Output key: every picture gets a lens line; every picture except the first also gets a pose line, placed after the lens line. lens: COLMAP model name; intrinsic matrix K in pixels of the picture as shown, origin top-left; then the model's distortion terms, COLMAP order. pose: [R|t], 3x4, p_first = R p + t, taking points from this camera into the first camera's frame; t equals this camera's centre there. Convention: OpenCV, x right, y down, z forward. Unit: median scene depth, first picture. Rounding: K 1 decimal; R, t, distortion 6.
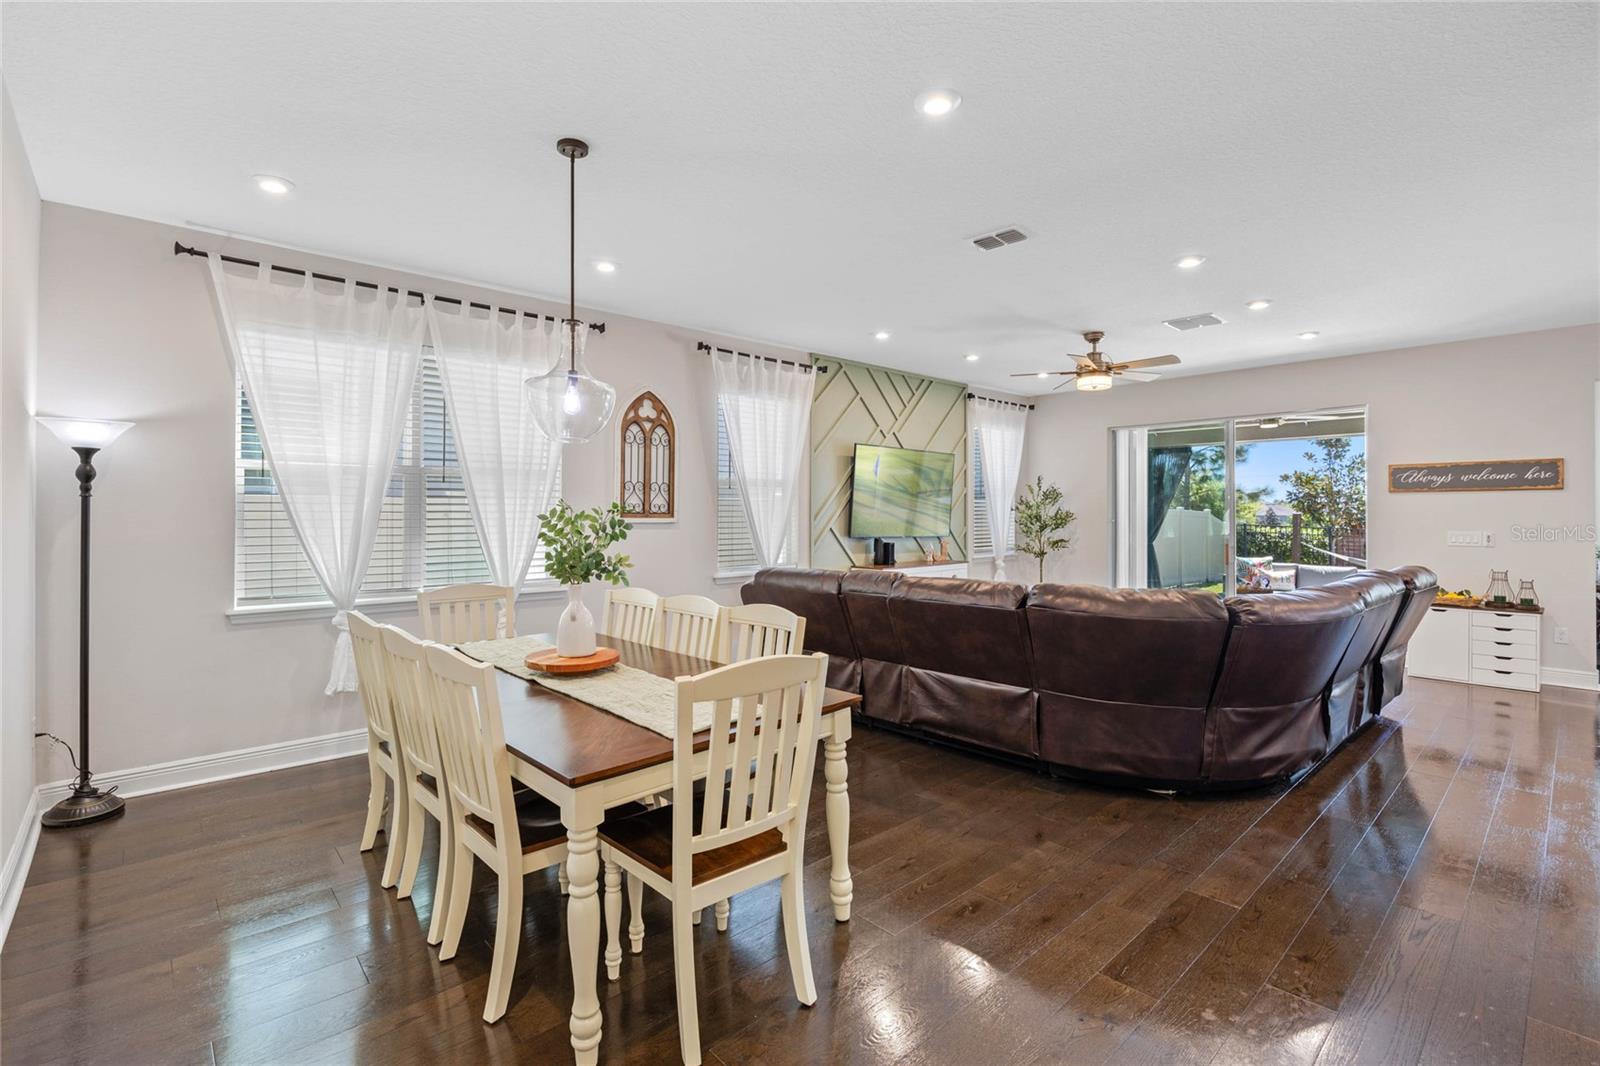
lens RADIAL K [[736.2, 0, 791.9], [0, 736.2, 519.9], [0, 0, 1]] dist [-0.012346, 0.001994]
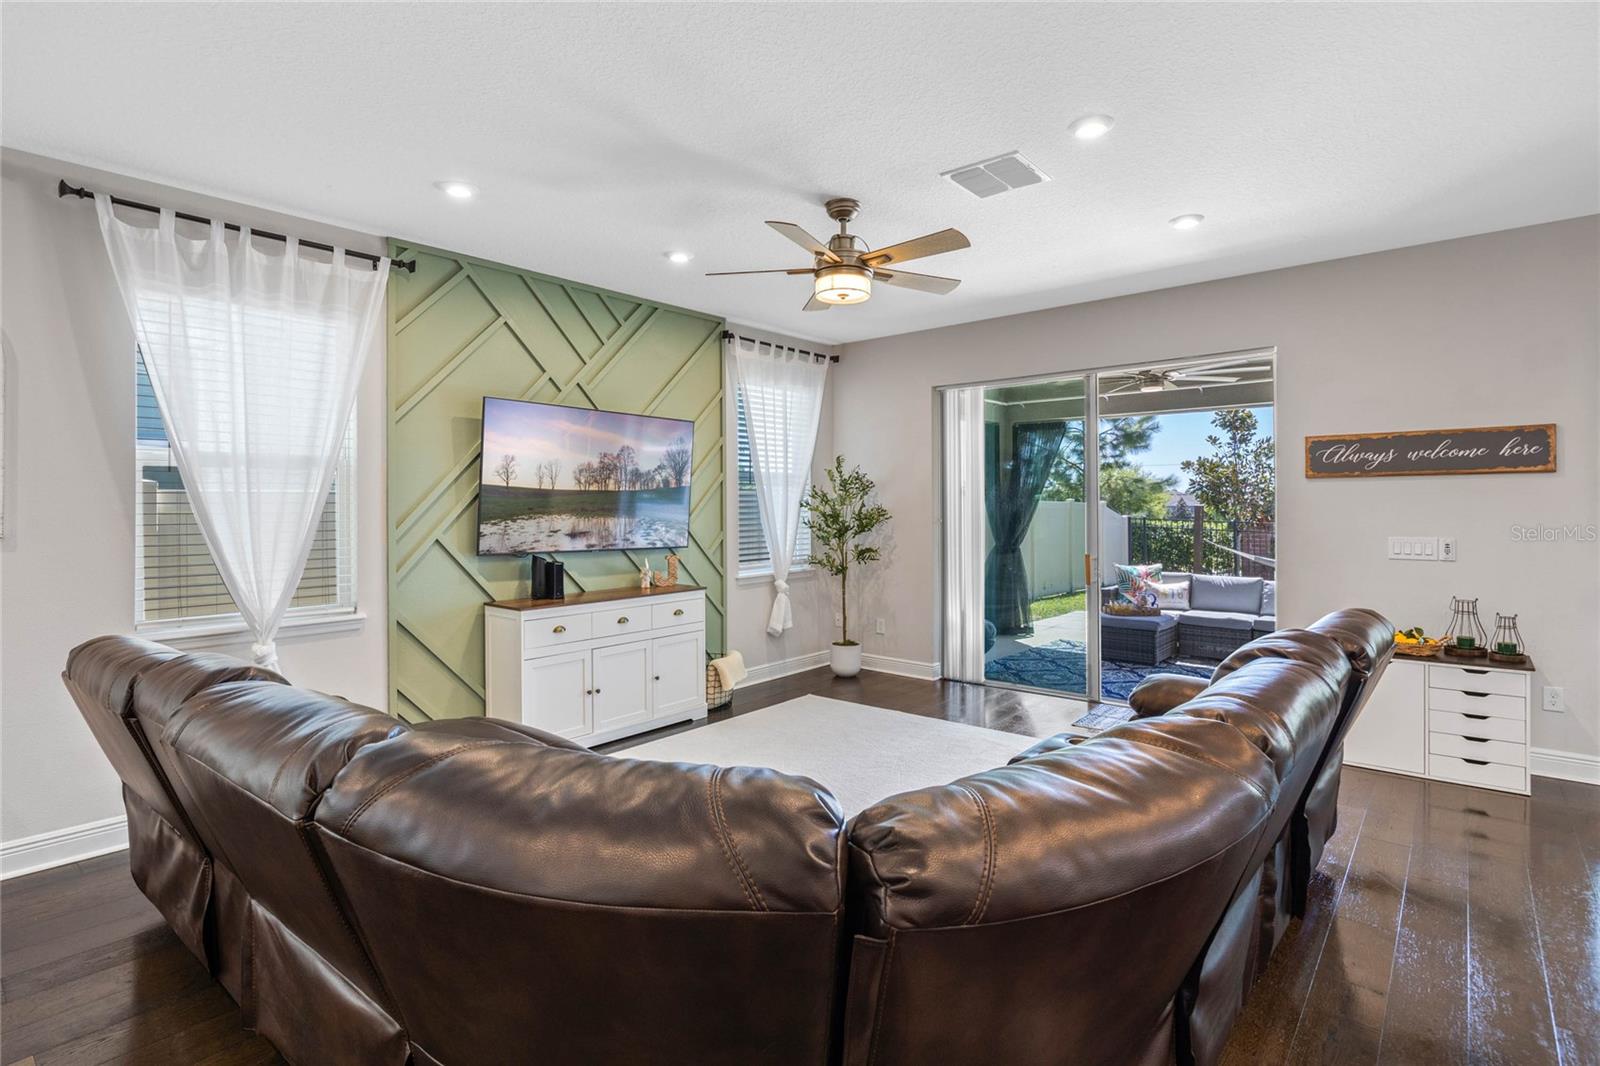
lens RADIAL K [[809.6, 0, 800.6], [0, 809.6, 515.7], [0, 0, 1]] dist [-0.004249, -0.001026]
pose [[0.990550, -0.007521, 0.136947, 0.256920], [0.007167, 0.999970, 0.003078, -0.008966], [-0.136966, -0.002067, 0.990574, 0.329797]]
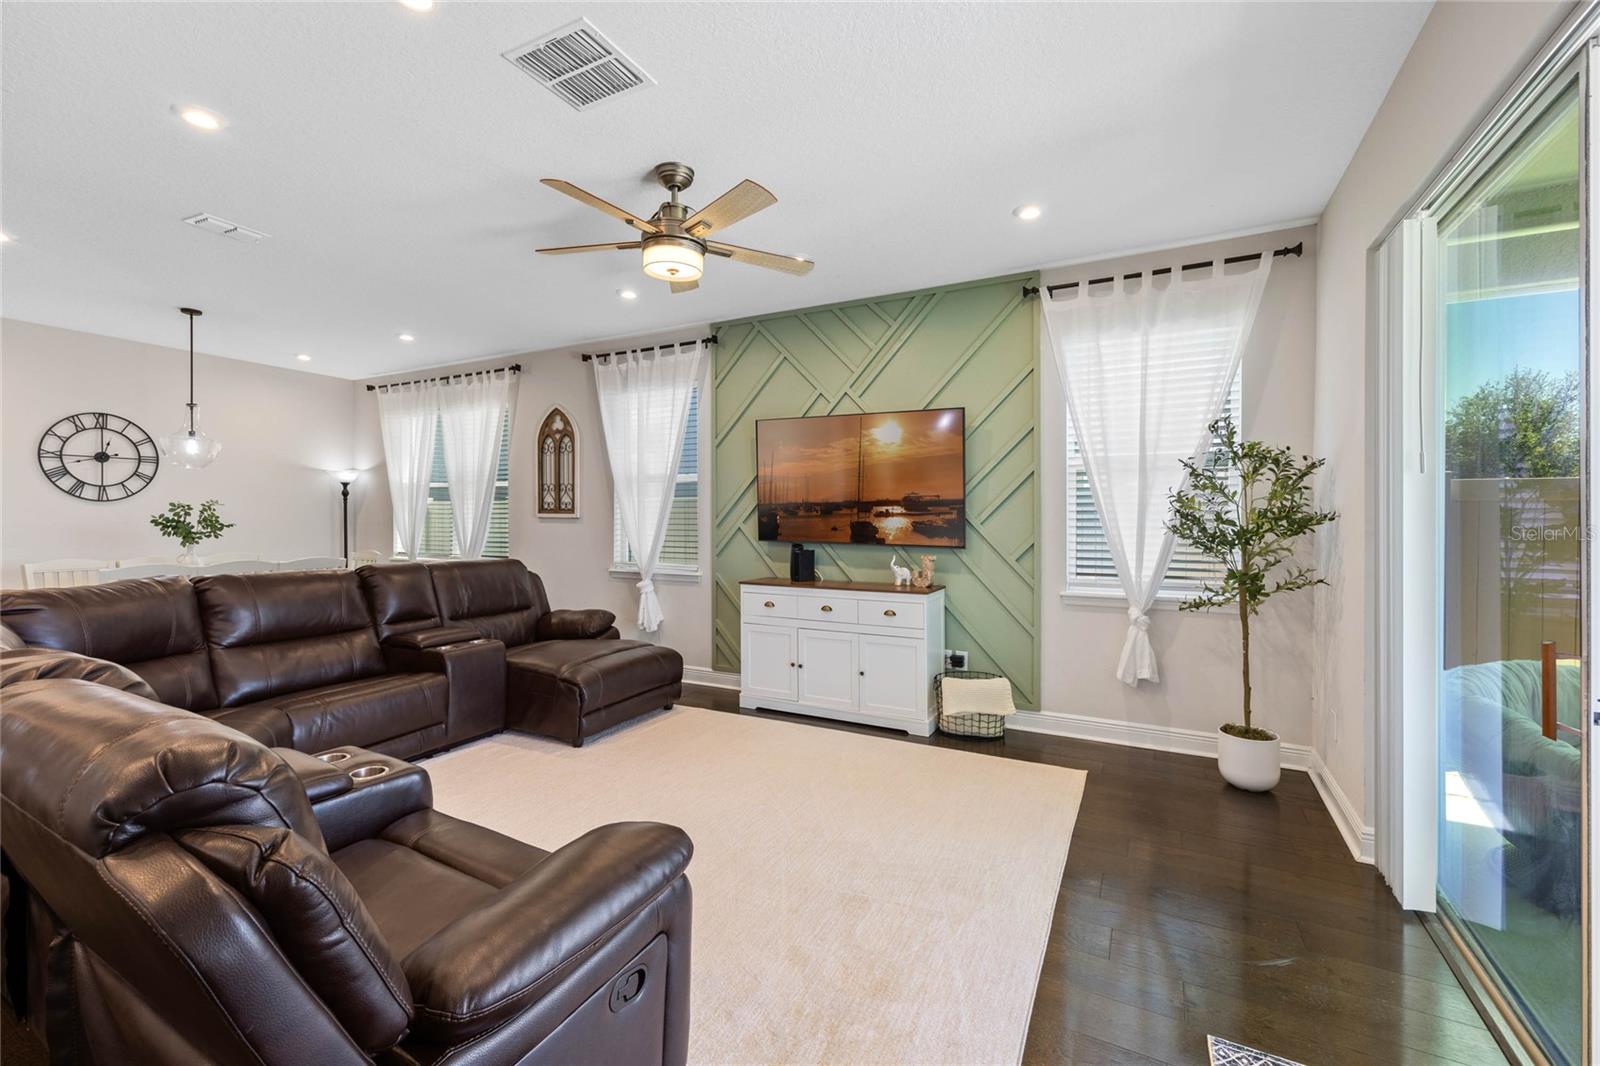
lens RADIAL K [[694.2, 0, 782.8], [0, 694.2, 515.4], [0, 0, 1]] dist [0.013844, -0.000379]
pose [[0.317597, 0.006786, -0.948201, 0.820799], [-0.007702, 0.999960, 0.004576, -0.006601], [0.948194, 0.005850, 0.317637, 0.818931]]
